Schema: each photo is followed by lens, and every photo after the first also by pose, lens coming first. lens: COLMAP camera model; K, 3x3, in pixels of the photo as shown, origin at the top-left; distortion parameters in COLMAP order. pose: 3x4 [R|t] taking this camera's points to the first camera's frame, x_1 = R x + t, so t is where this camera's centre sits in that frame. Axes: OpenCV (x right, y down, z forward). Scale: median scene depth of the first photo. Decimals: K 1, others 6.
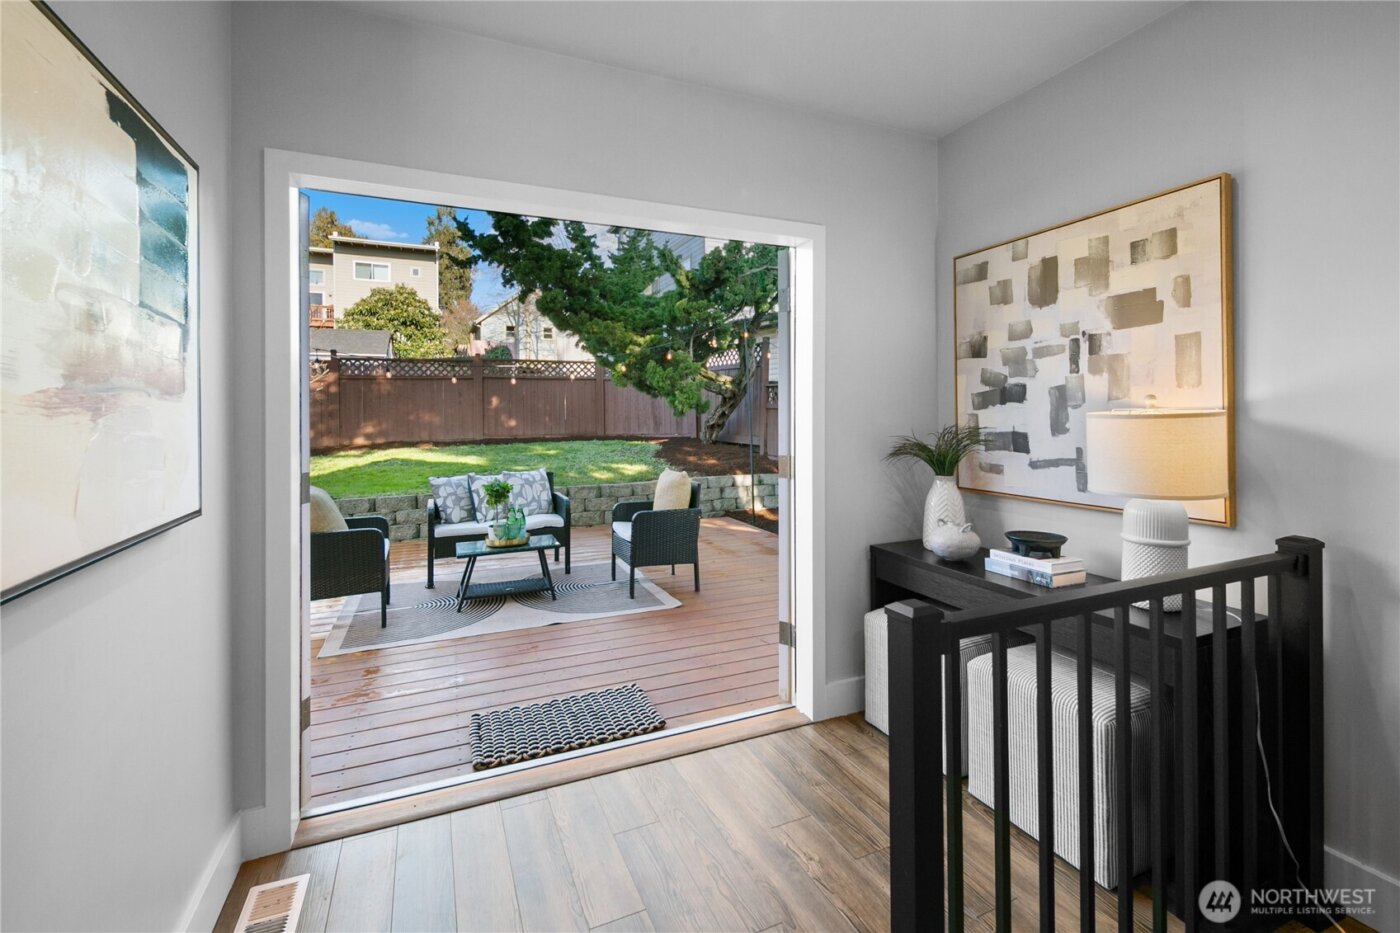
lens RADIAL K [[621.5, 0, 704.2], [0, 621.5, 406.7], [0, 0, 1]] dist [-0.000289, -0.000020]
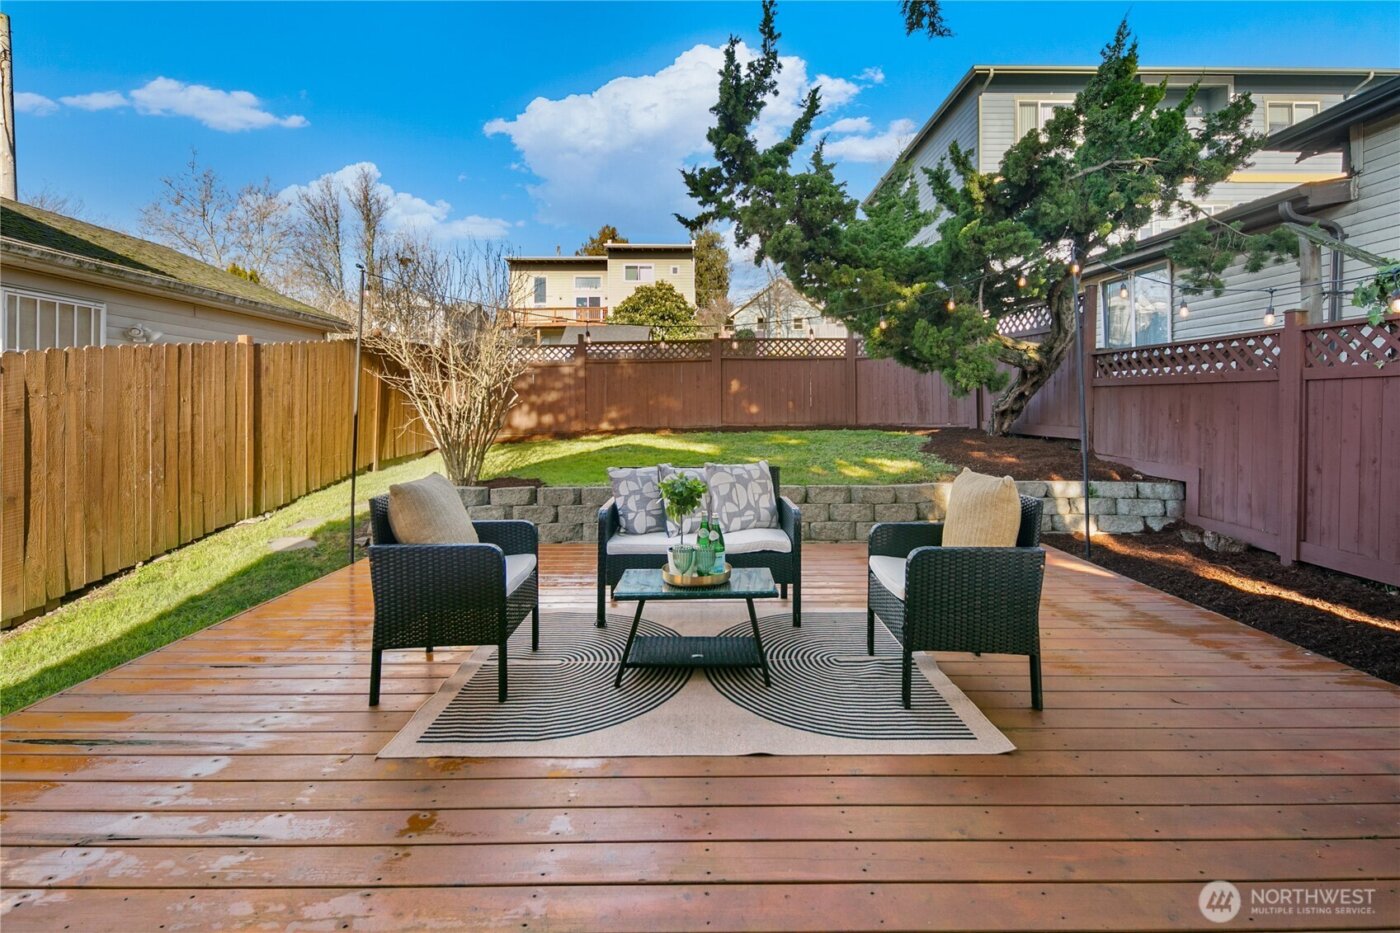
lens RADIAL K [[621.5, 0, 704.2], [0, 621.5, 406.7], [0, 0, 1]] dist [-0.000289, -0.000020]
pose [[0.921139, 0.003373, -0.389218, -0.034873], [0.000606, 0.999949, 0.010101, 0.021086], [0.389232, -0.009540, 0.921090, 0.221495]]
